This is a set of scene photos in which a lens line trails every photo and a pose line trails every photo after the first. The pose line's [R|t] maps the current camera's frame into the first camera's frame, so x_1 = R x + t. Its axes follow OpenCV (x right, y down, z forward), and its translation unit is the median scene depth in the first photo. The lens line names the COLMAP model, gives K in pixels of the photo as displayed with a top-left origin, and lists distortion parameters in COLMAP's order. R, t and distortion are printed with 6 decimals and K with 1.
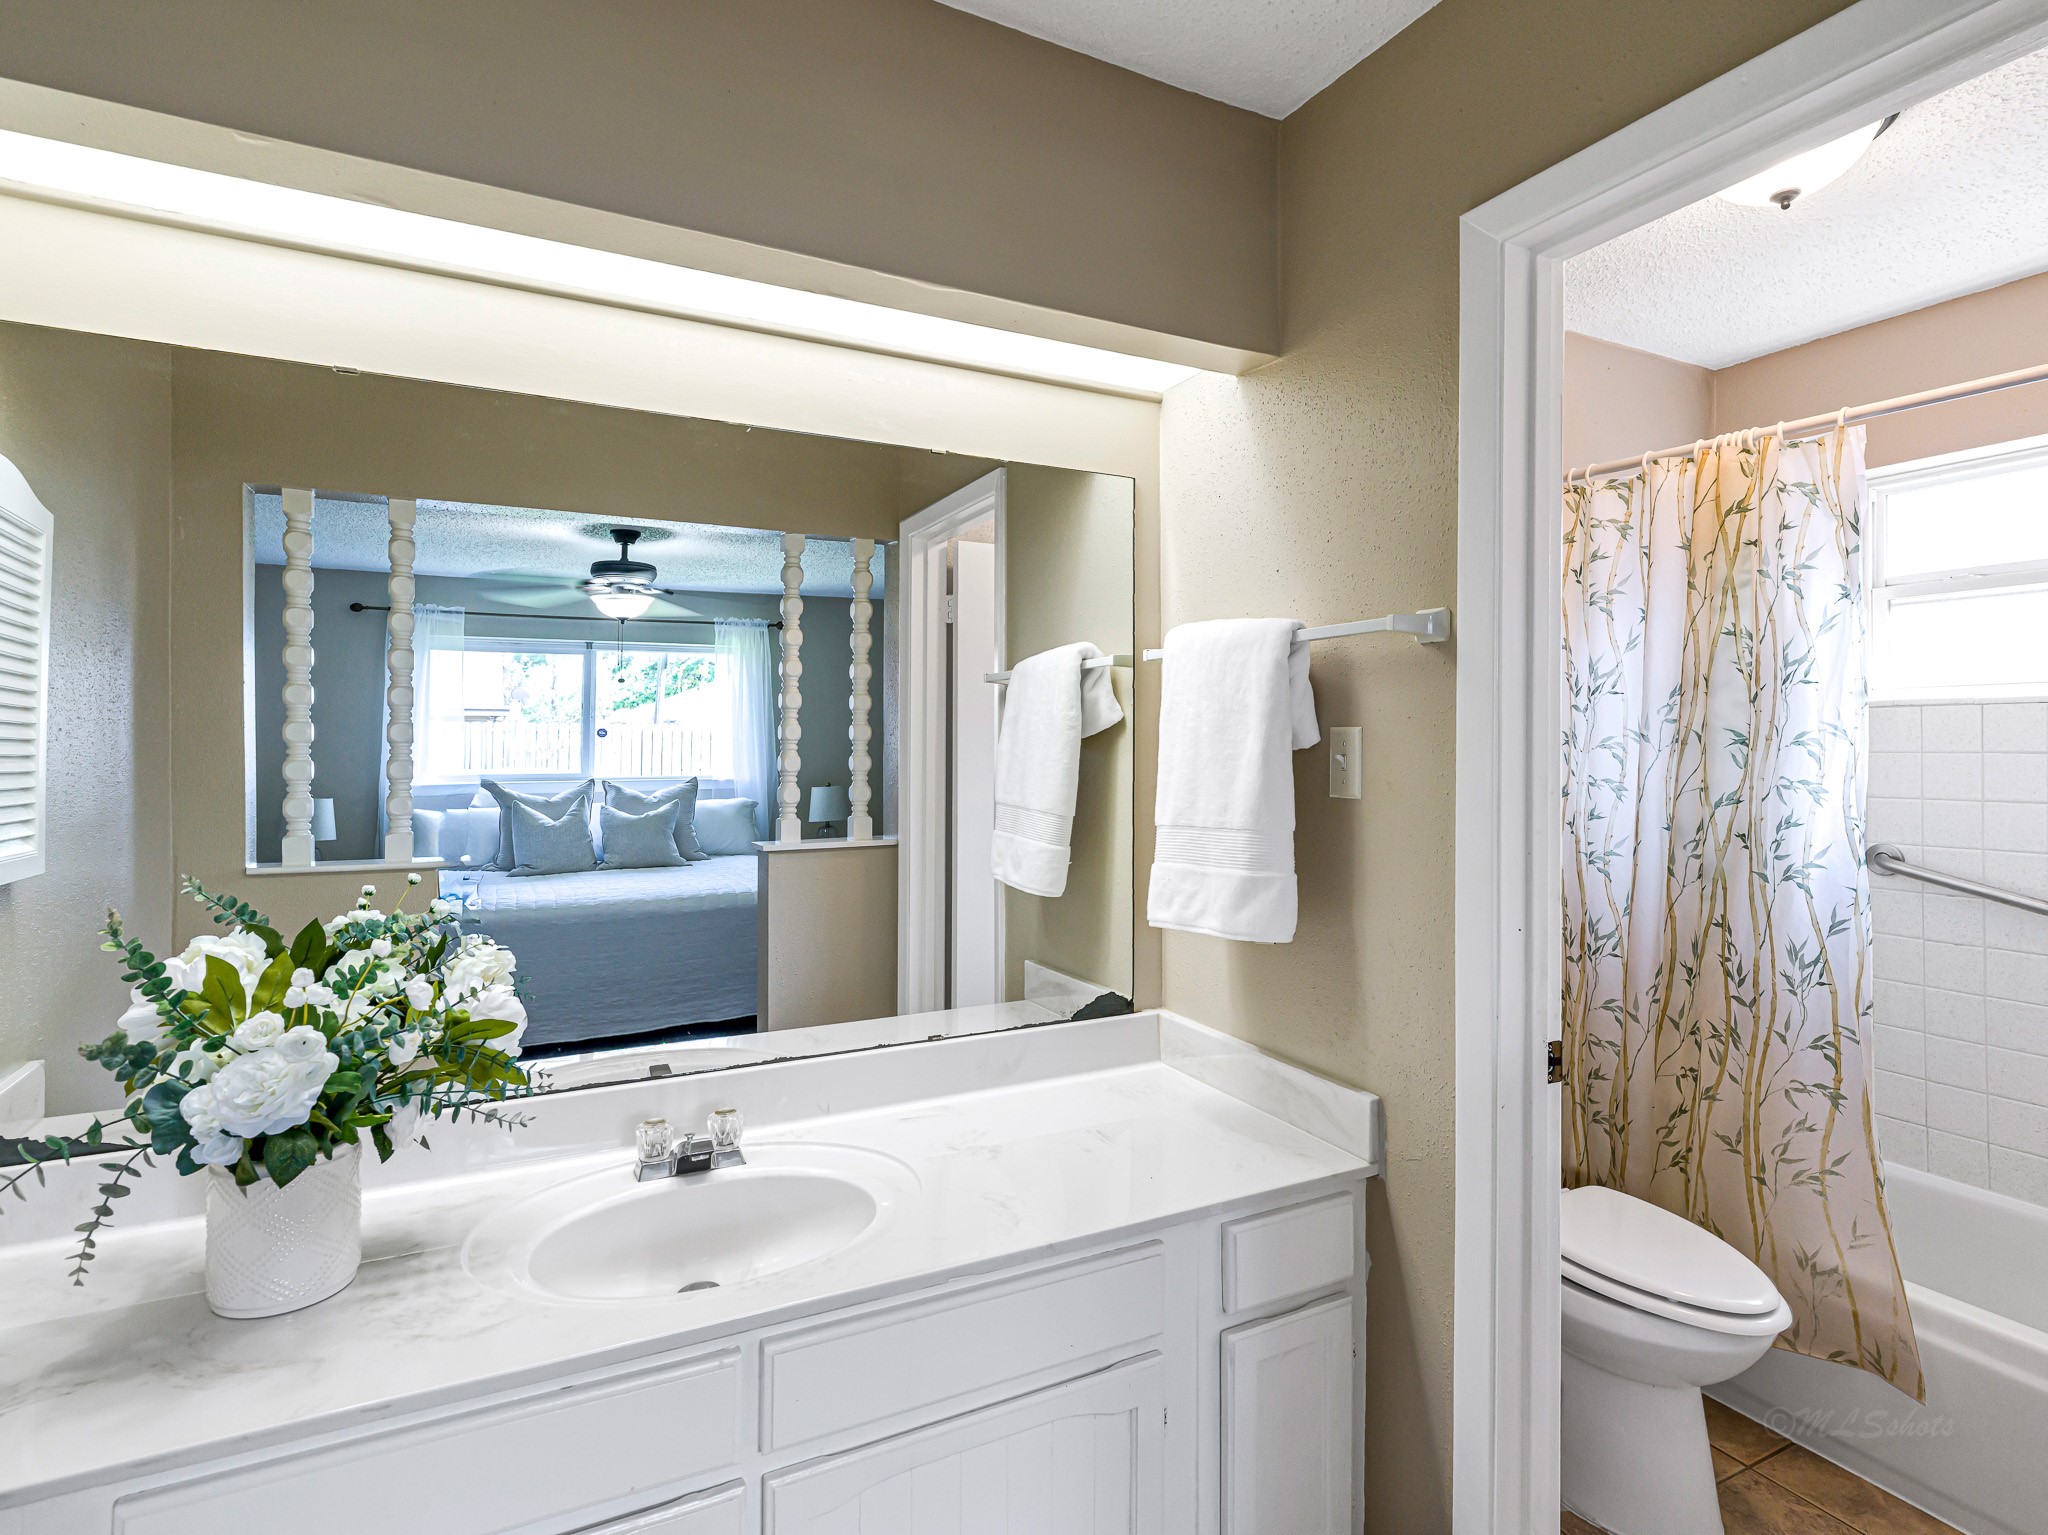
lens RADIAL K [[1016.5, 0, 974.3], [0, 1016.5, 716.9], [0, 0, 1]] dist [-0.000050, -0.000528]
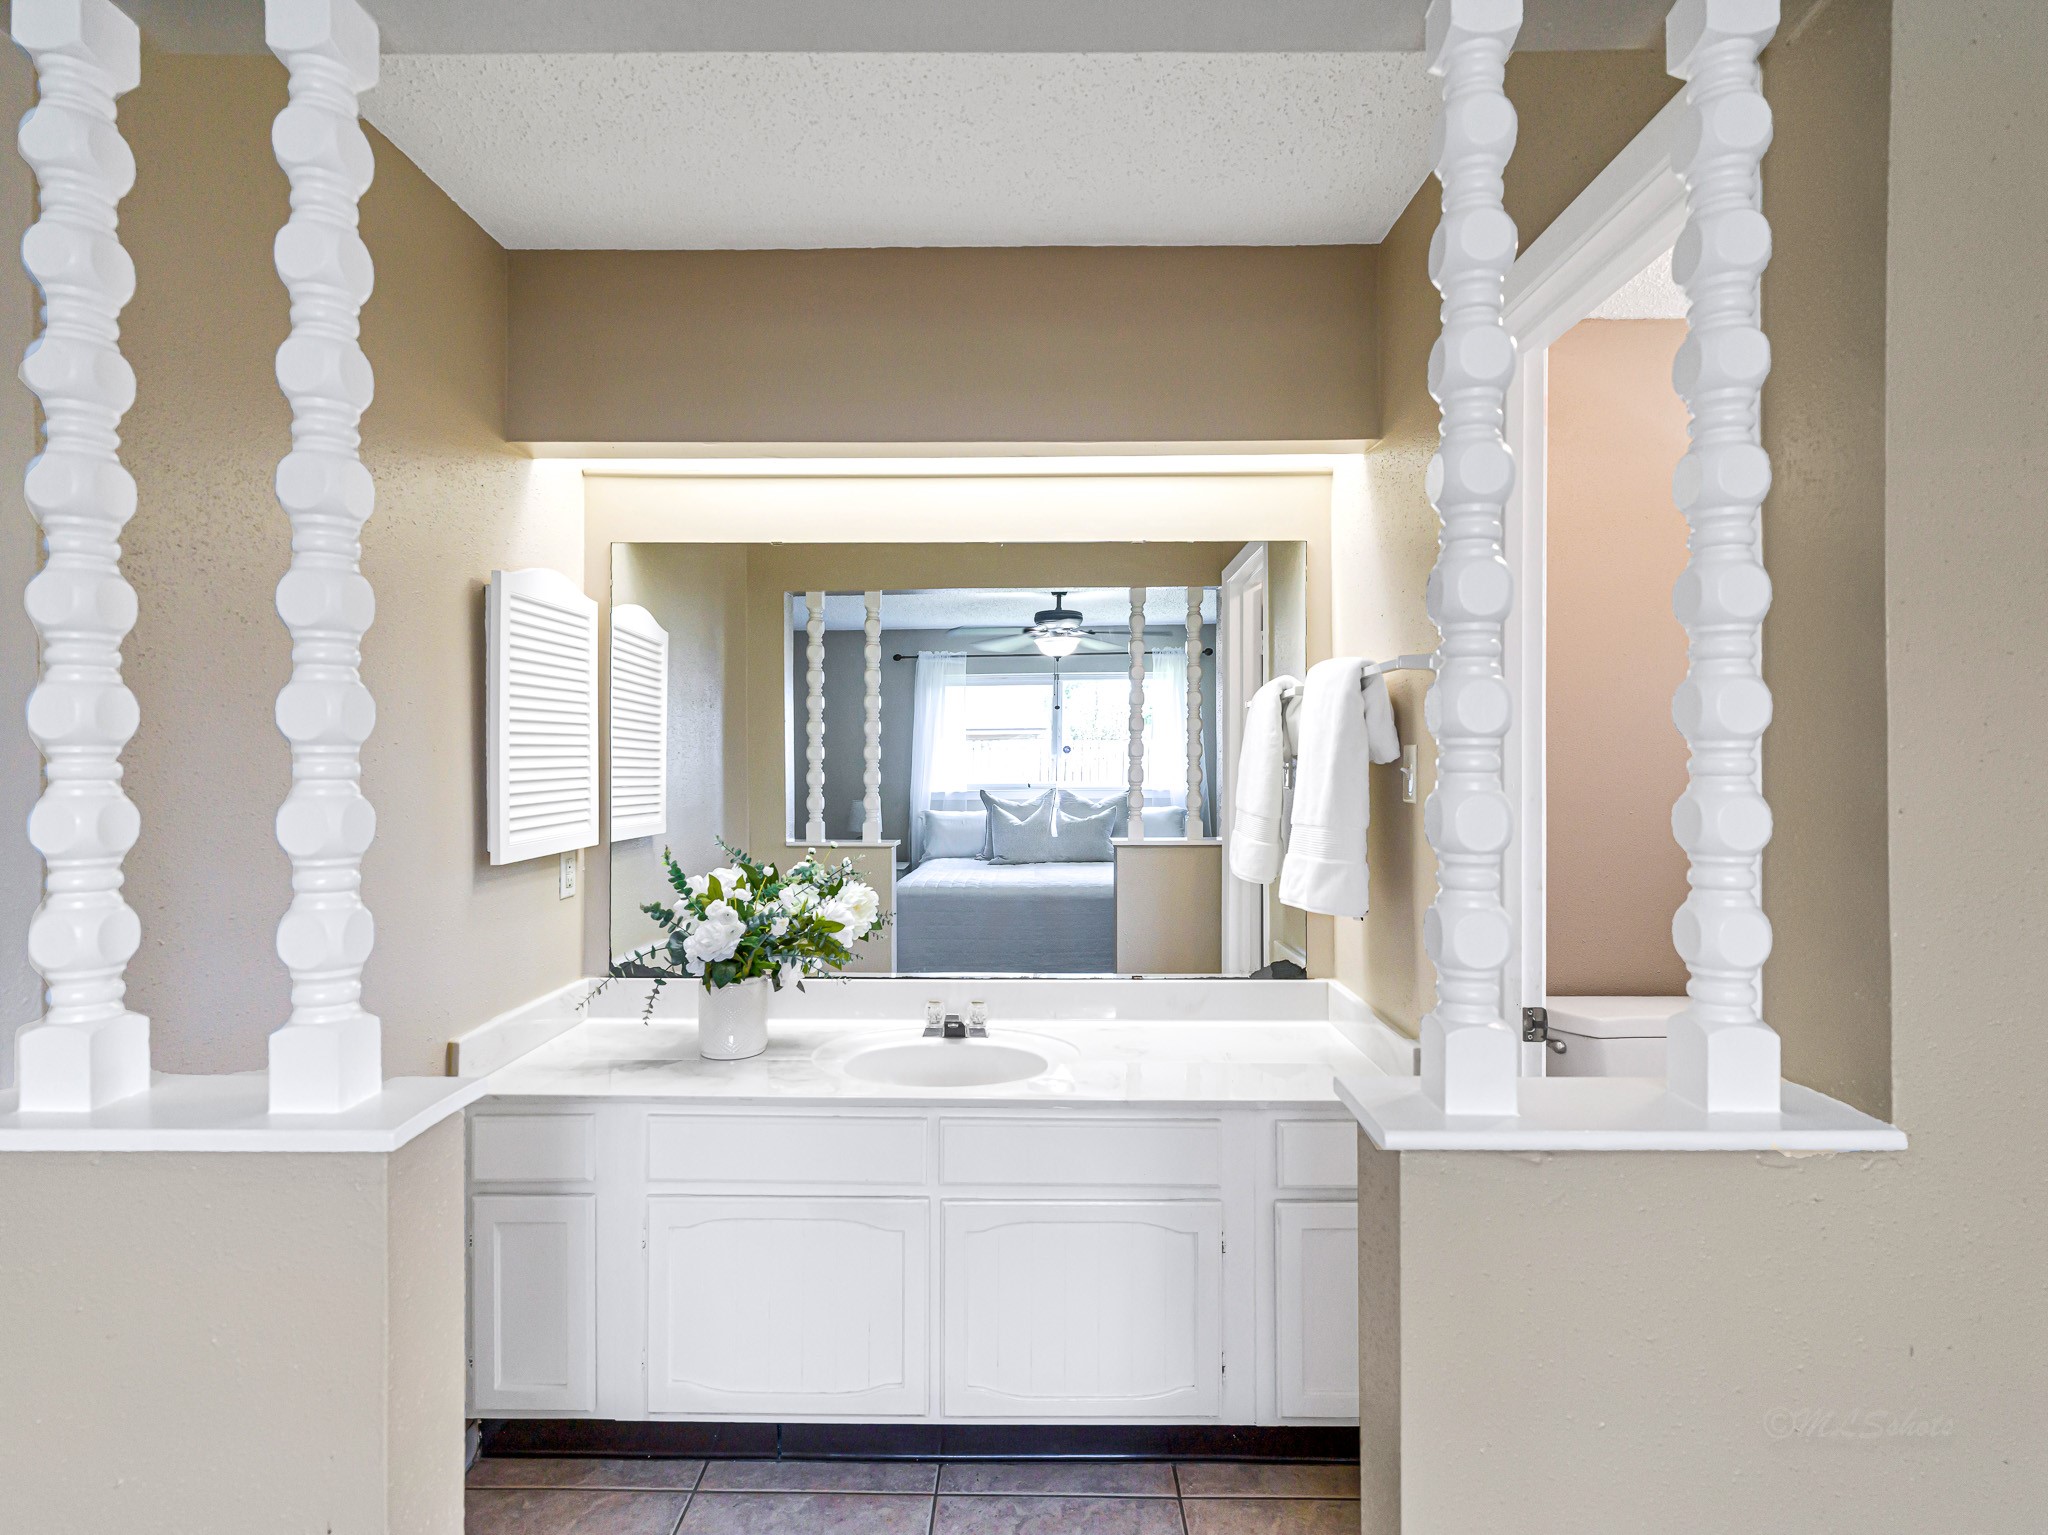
lens RADIAL K [[1064.1, 0, 997.2], [0, 1064.1, 719.1], [0, 0, 1]] dist [0.001072, -0.001111]
pose [[0.862658, -0.022023, -0.505309, 0.552932], [0.016950, 0.999749, -0.014635, -0.010240], [0.505504, 0.004060, 0.862814, -0.333106]]
